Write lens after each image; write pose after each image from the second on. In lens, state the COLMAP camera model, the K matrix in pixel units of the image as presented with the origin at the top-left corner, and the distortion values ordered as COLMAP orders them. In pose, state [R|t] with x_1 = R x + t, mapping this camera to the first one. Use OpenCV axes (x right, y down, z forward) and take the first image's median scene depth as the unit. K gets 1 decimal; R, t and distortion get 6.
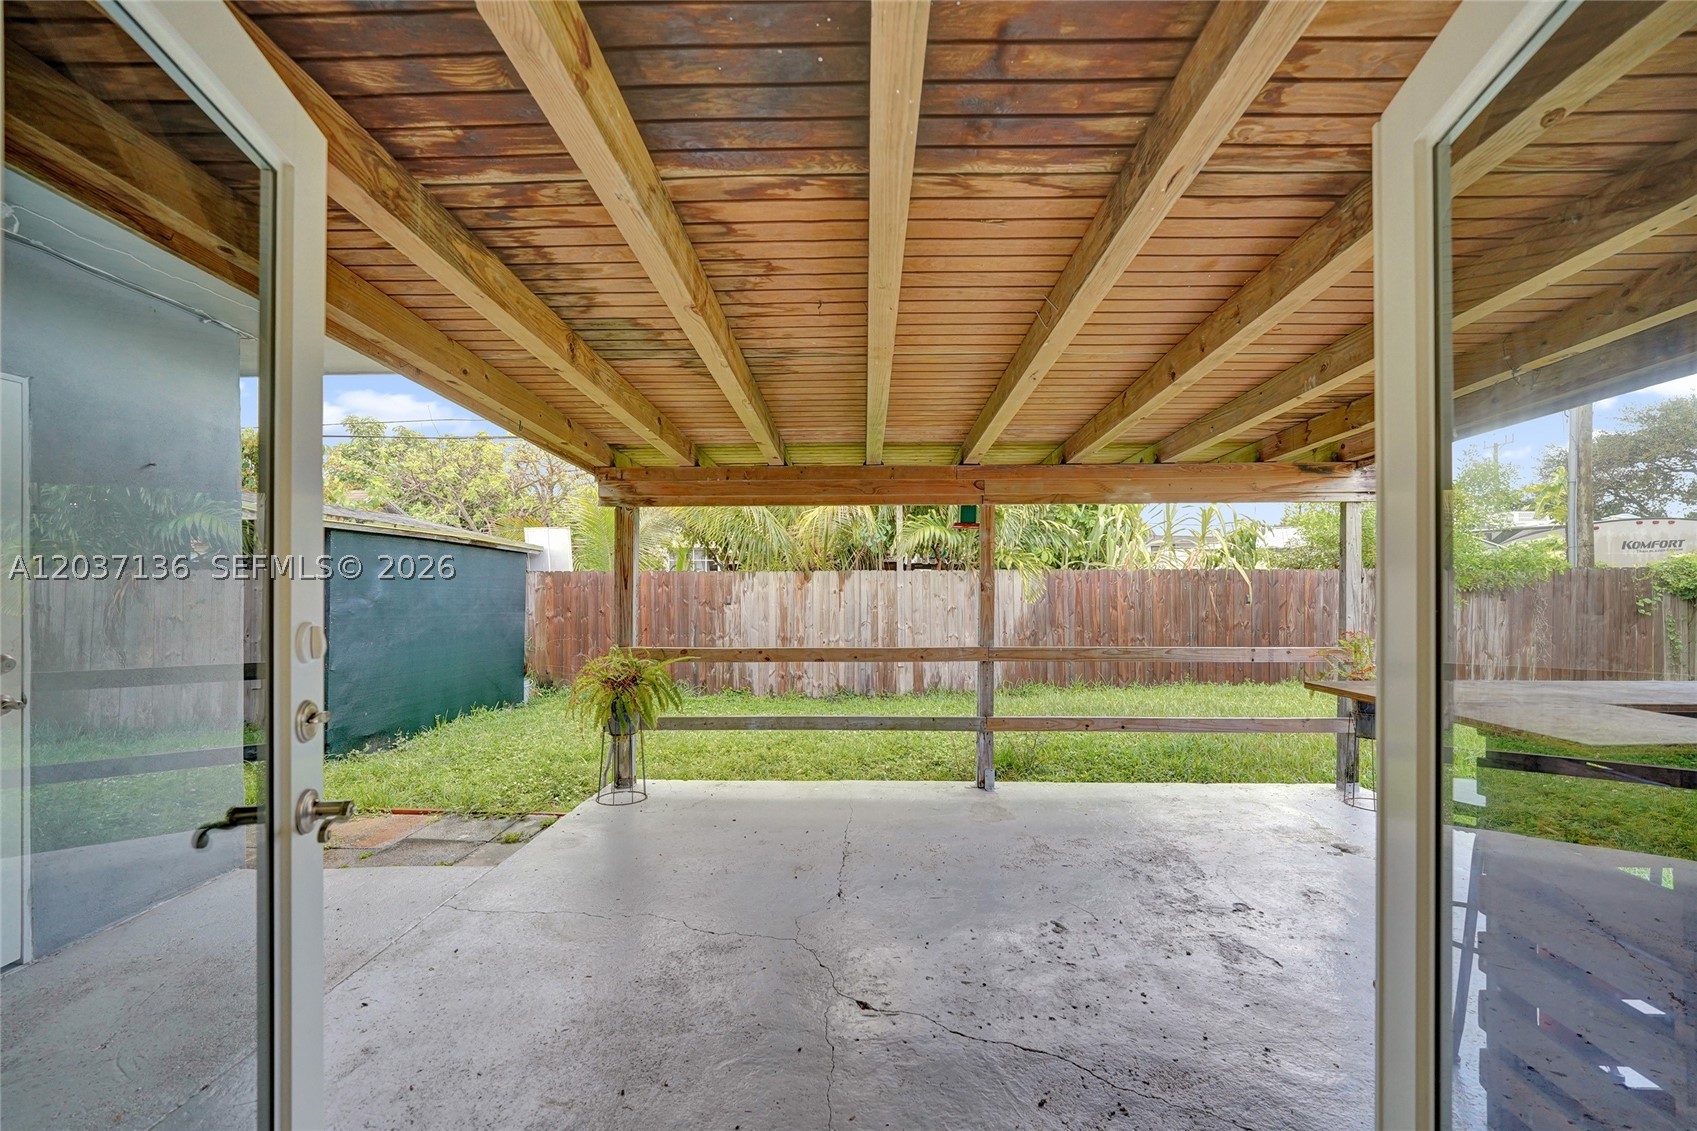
lens RADIAL K [[711.7, 0, 858.7], [0, 711.7, 579.1], [0, 0, 1]] dist [-0.006636, 0.001059]
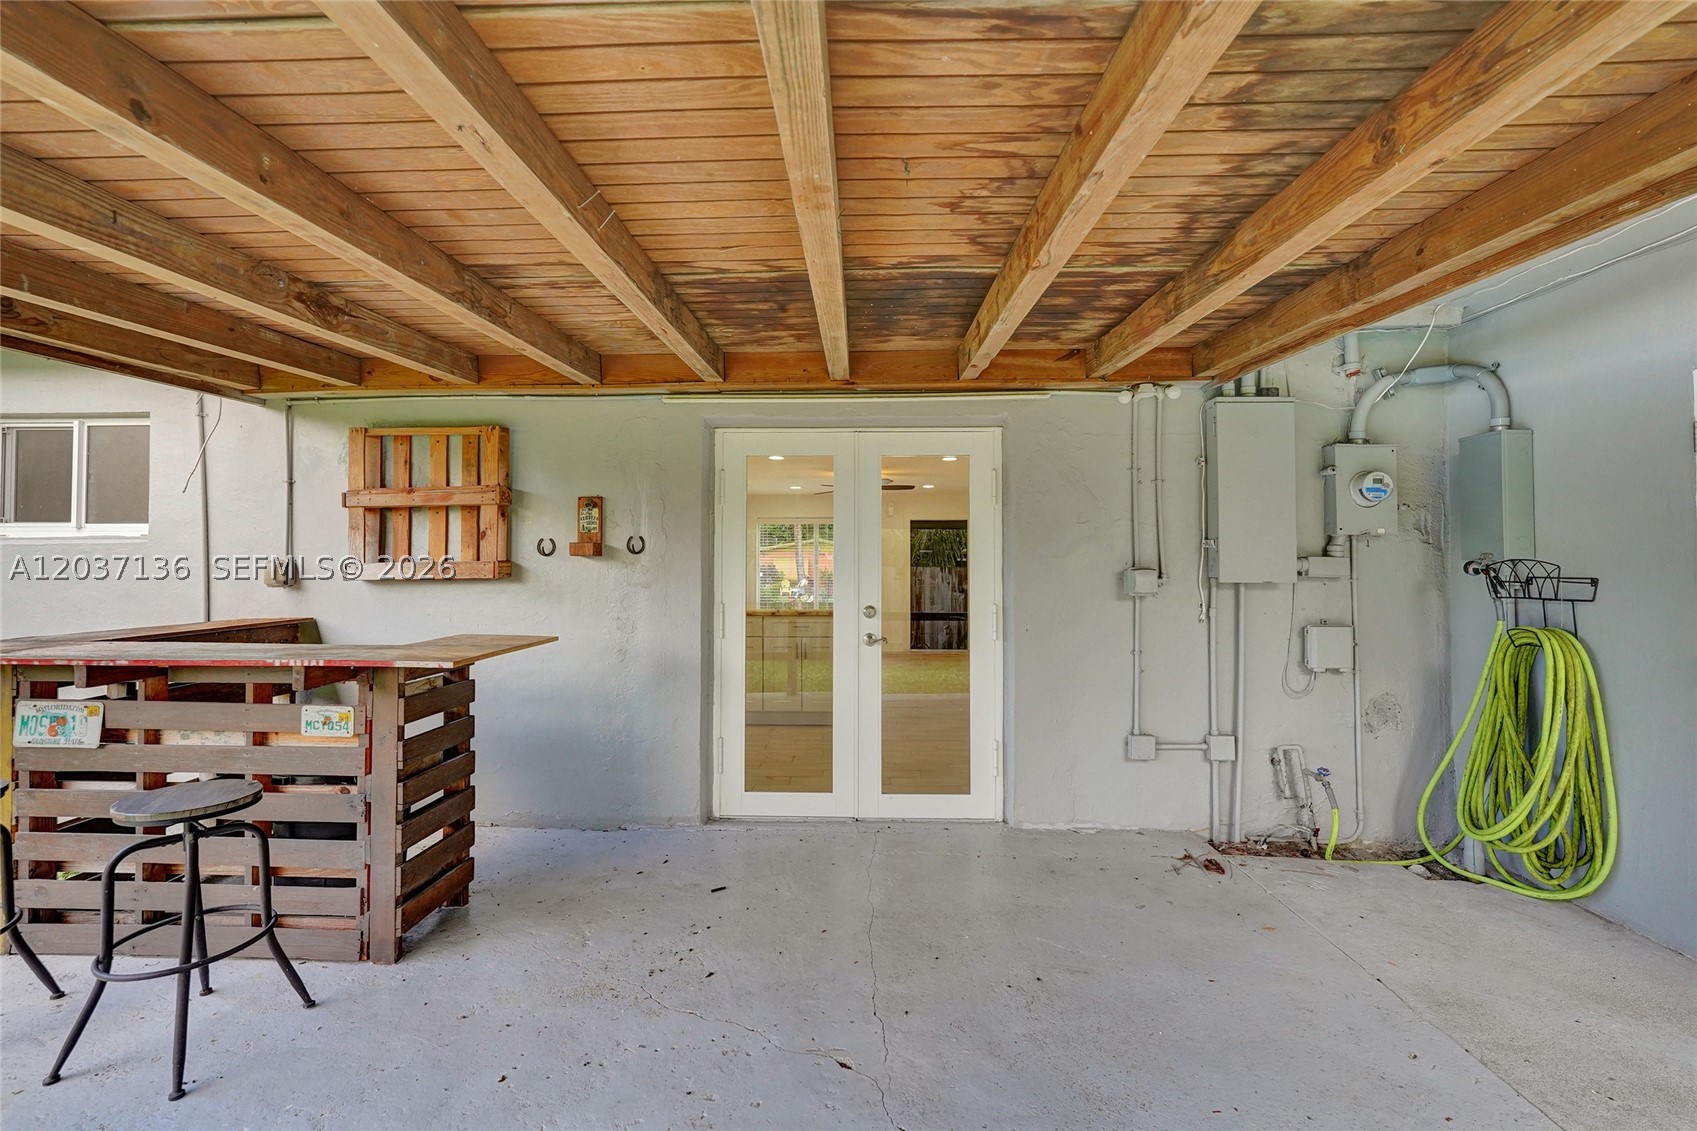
lens RADIAL K [[711.7, 0, 848.7], [0, 711.7, 565.8], [0, 0, 1]] dist [-0.006636, 0.001059]
pose [[-0.999890, -0.002307, 0.014633, -0.011092], [-0.002445, 0.999952, -0.009448, 0.002255], [-0.014610, -0.009483, -0.999848, 1.744671]]
